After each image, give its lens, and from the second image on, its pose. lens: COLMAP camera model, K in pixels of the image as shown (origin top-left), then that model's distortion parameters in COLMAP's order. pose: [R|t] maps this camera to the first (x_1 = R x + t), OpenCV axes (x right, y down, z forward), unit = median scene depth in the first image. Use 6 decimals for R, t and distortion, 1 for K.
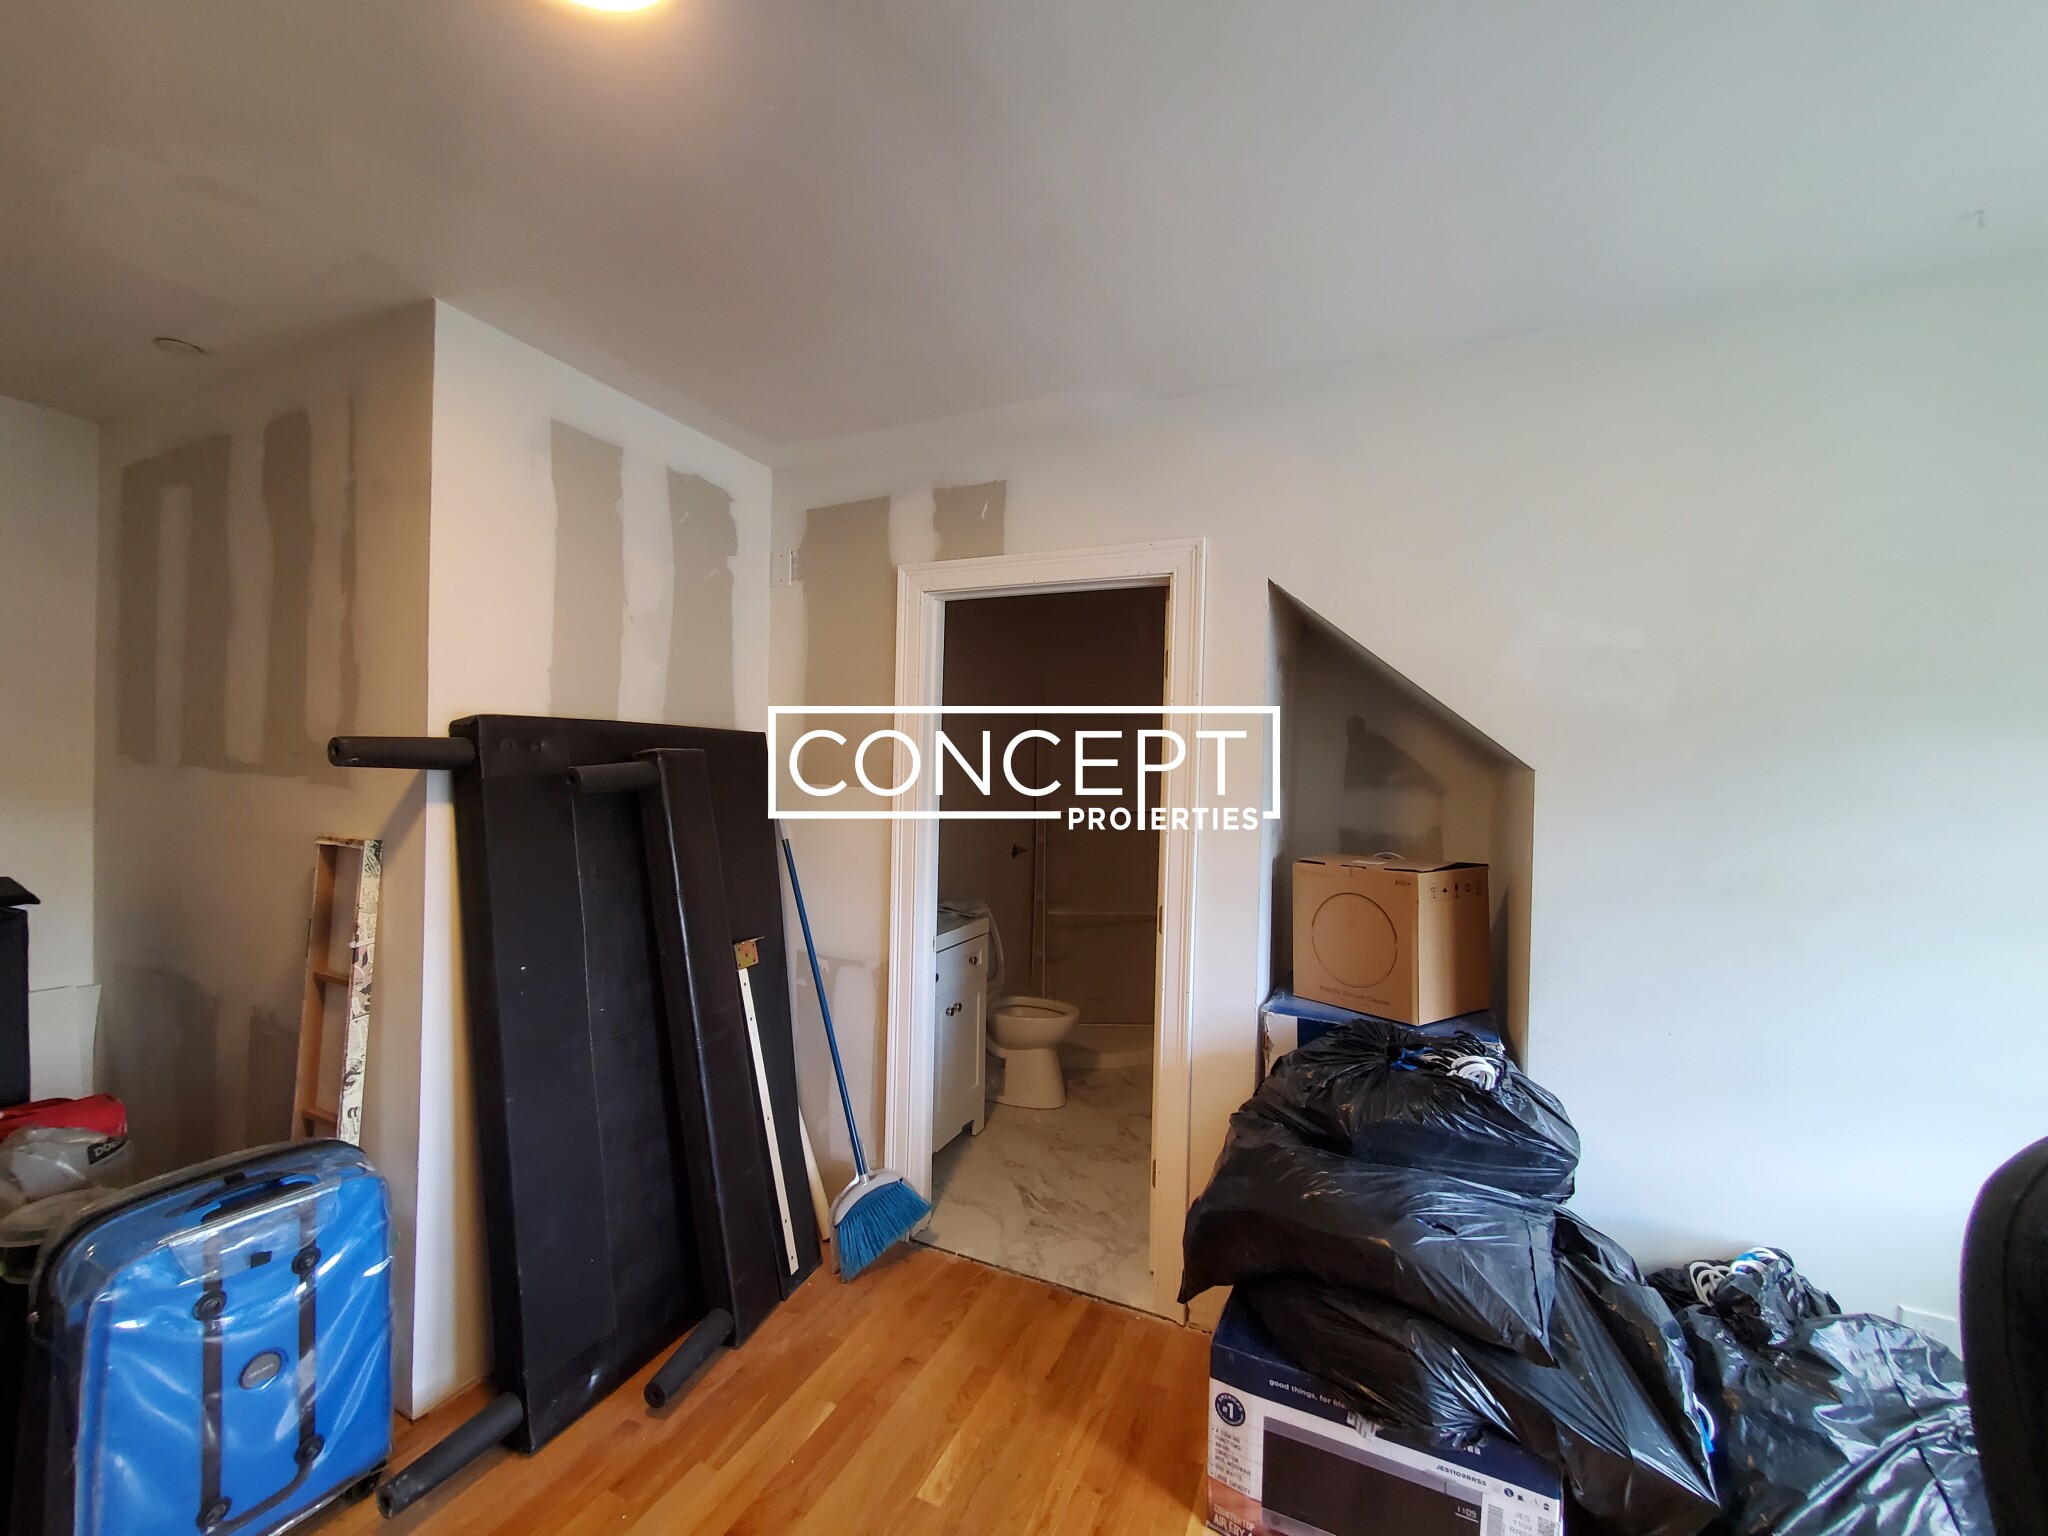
lens RADIAL K [[808.6, 0, 1014.5], [0, 808.6, 764.9], [0, 0, 1]] dist [0.001742, 0.000297]
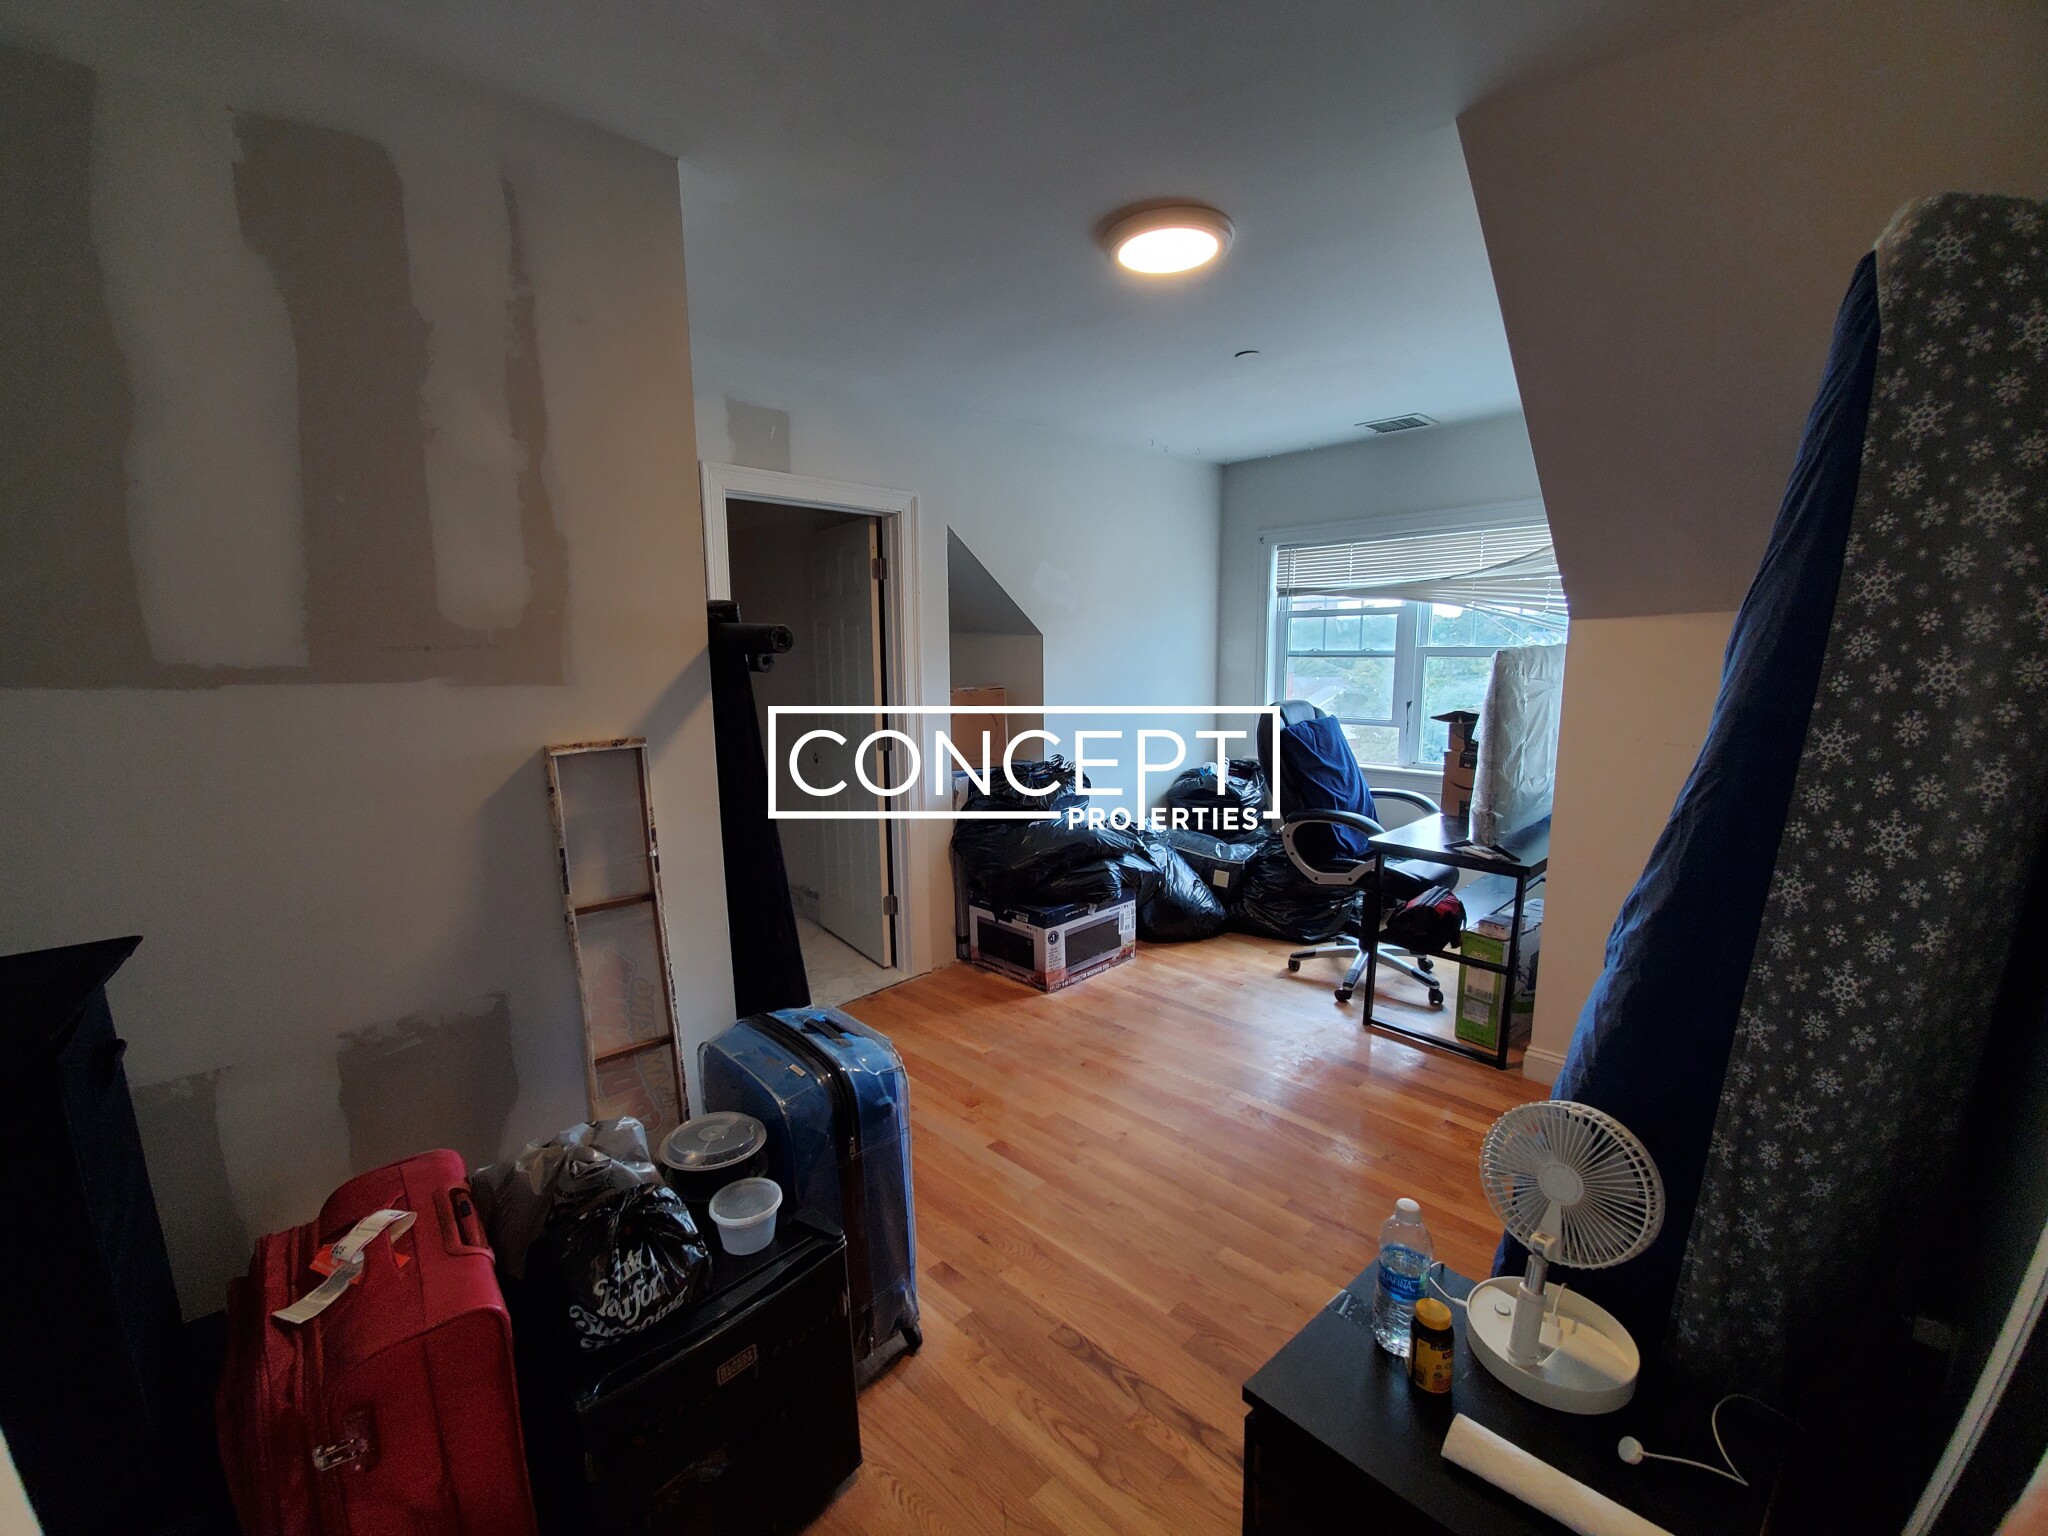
lens RADIAL K [[808.6, 0, 1014.5], [0, 808.6, 764.9], [0, 0, 1]] dist [0.001742, 0.000297]
pose [[0.390407, -0.167140, 0.905343, -1.597408], [0.029521, 0.985149, 0.169143, -0.027864], [-0.920169, -0.039308, 0.389544, 0.259636]]
